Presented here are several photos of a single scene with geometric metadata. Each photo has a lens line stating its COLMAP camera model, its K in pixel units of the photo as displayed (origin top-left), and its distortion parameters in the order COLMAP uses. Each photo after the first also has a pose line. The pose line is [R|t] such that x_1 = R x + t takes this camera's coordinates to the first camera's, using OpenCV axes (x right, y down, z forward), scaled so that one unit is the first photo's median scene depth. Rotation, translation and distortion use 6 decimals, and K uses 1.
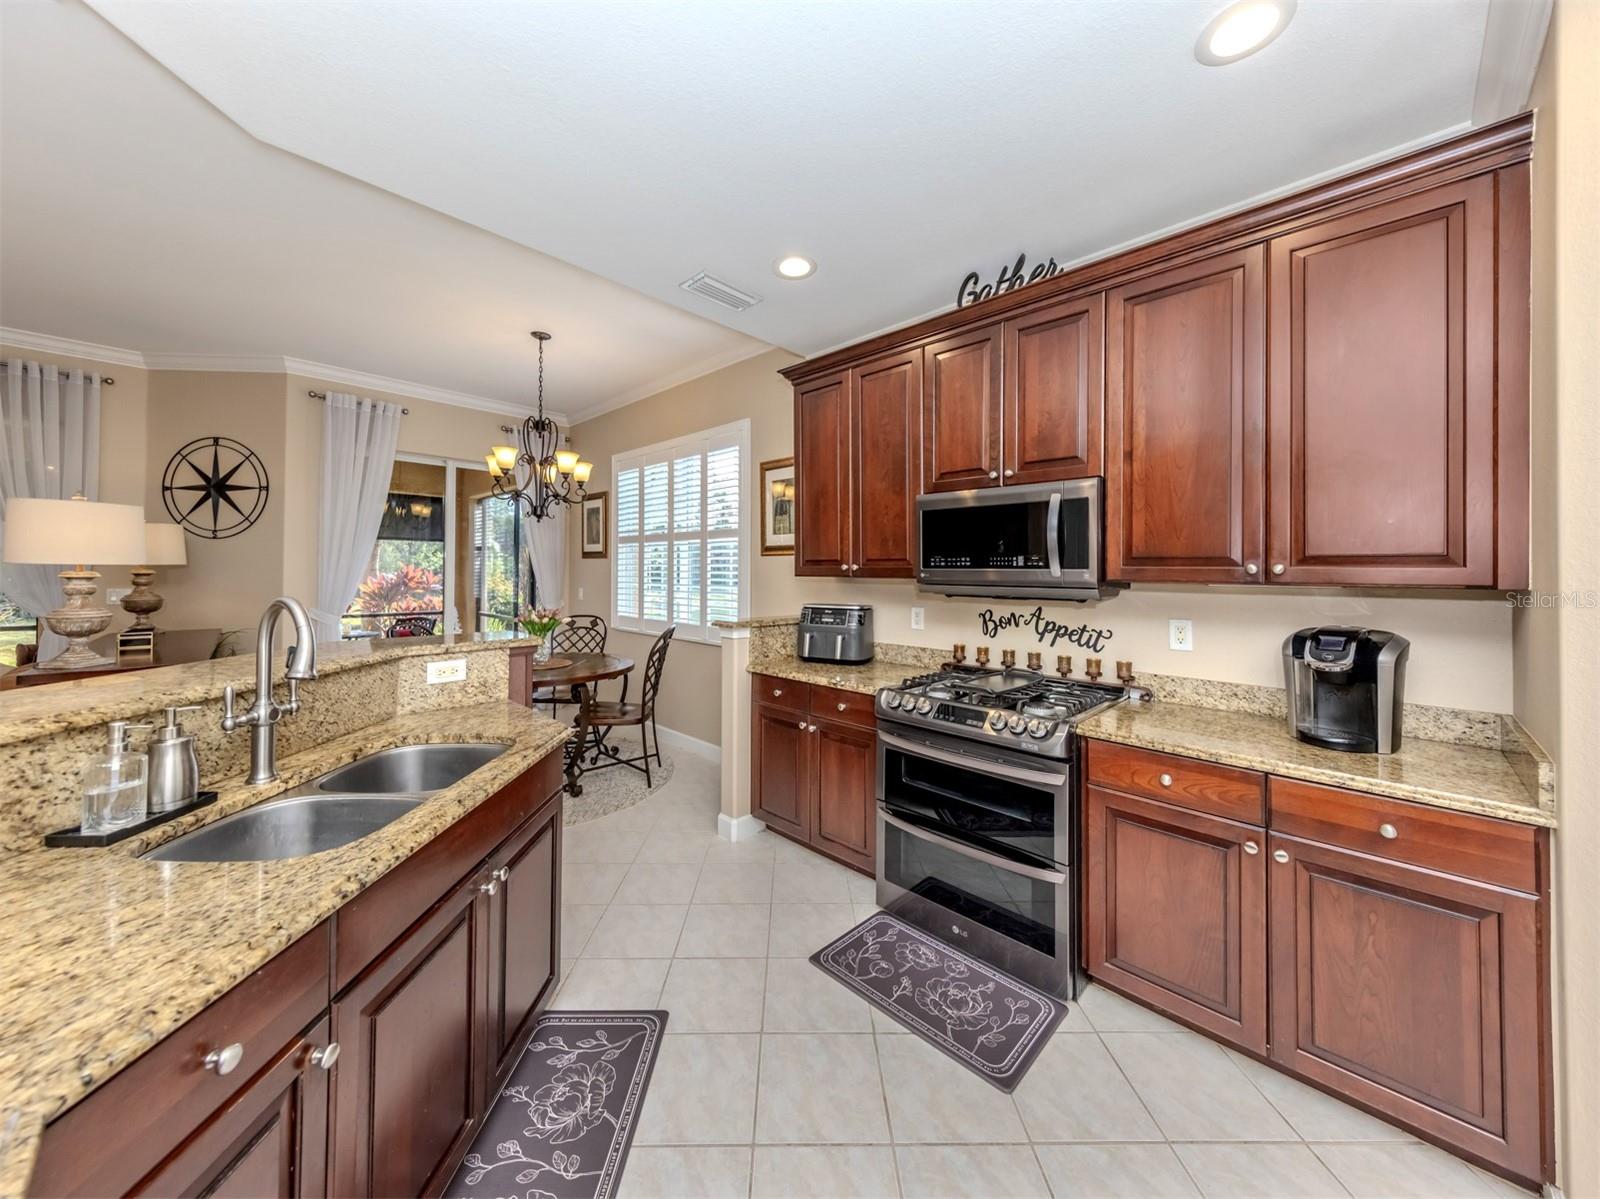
lens RADIAL K [[577.6, 0, 802.3], [0, 577.6, 573.3], [0, 0, 1]] dist [0.011603, -0.002353]
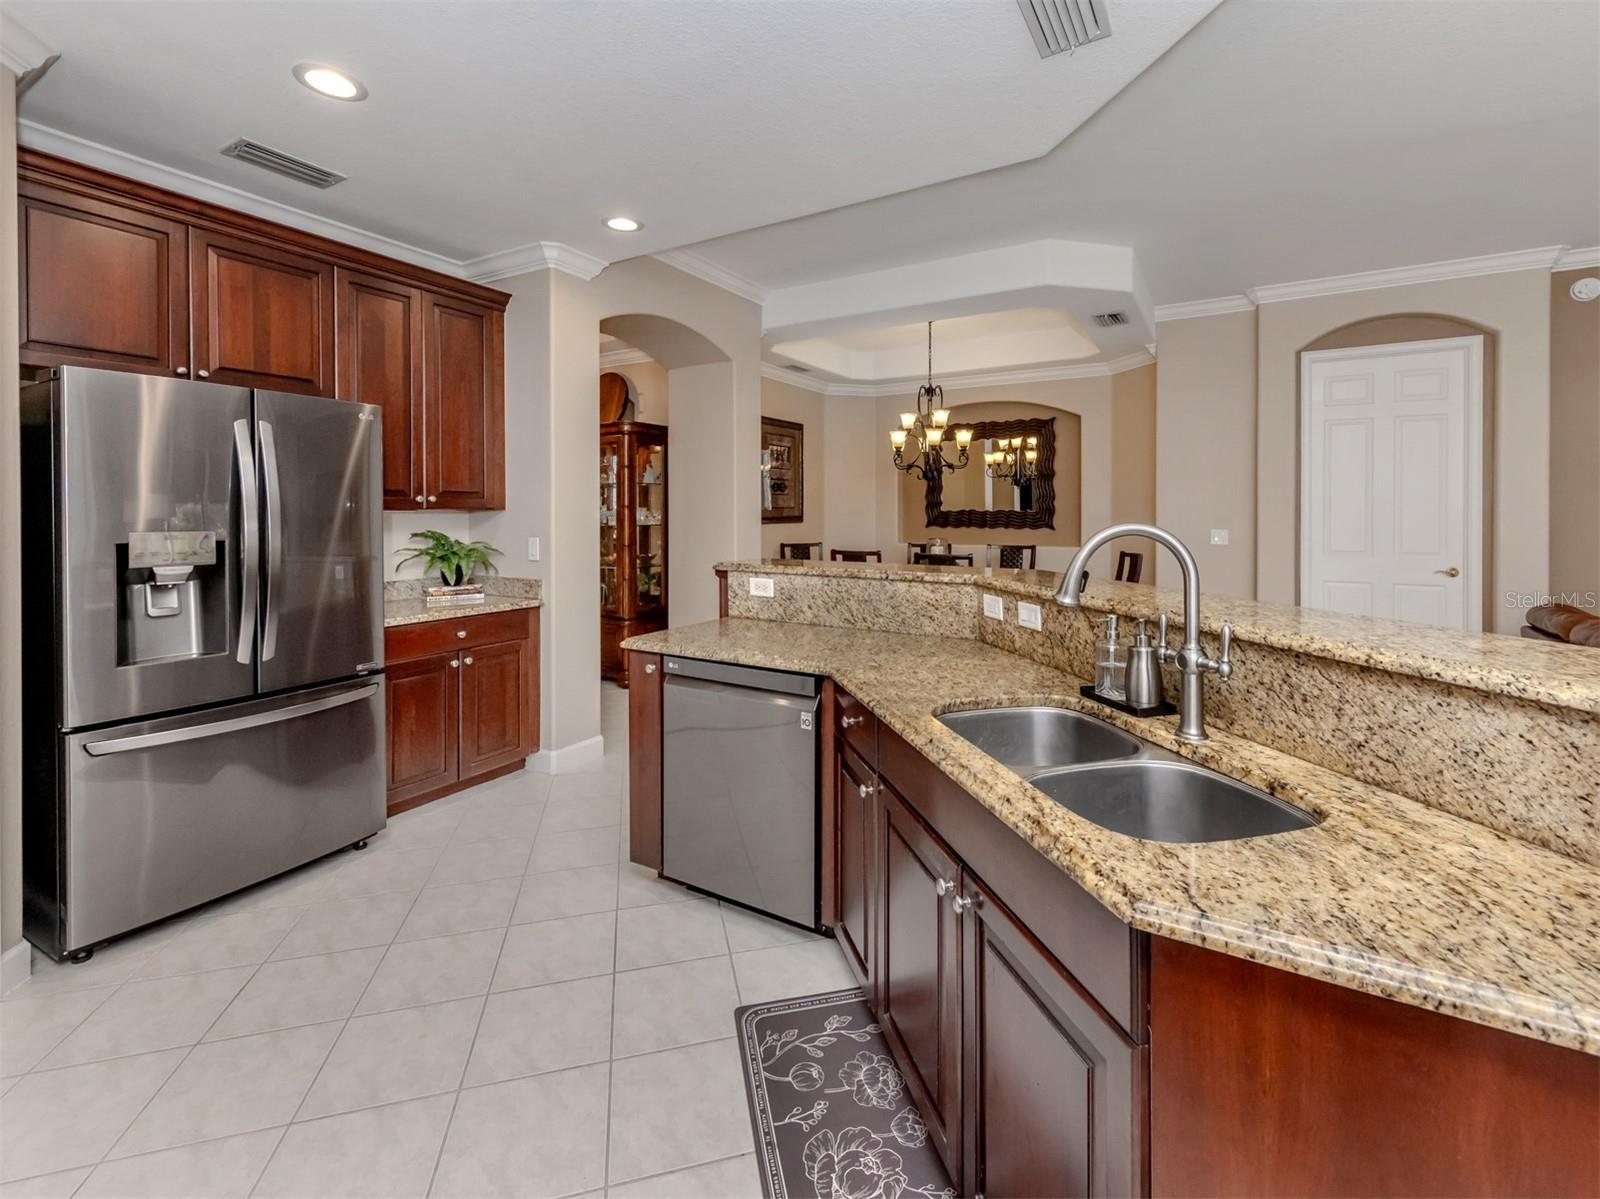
lens RADIAL K [[706.0, 0, 829.9], [0, 706.0, 523.3], [0, 0, 1]] dist [0.011691, -0.002761]
pose [[-0.966405, -0.004538, -0.256983, -0.071600], [-0.008291, 0.999874, 0.013523, 0.015392], [0.256890, 0.015200, -0.966321, 1.010544]]
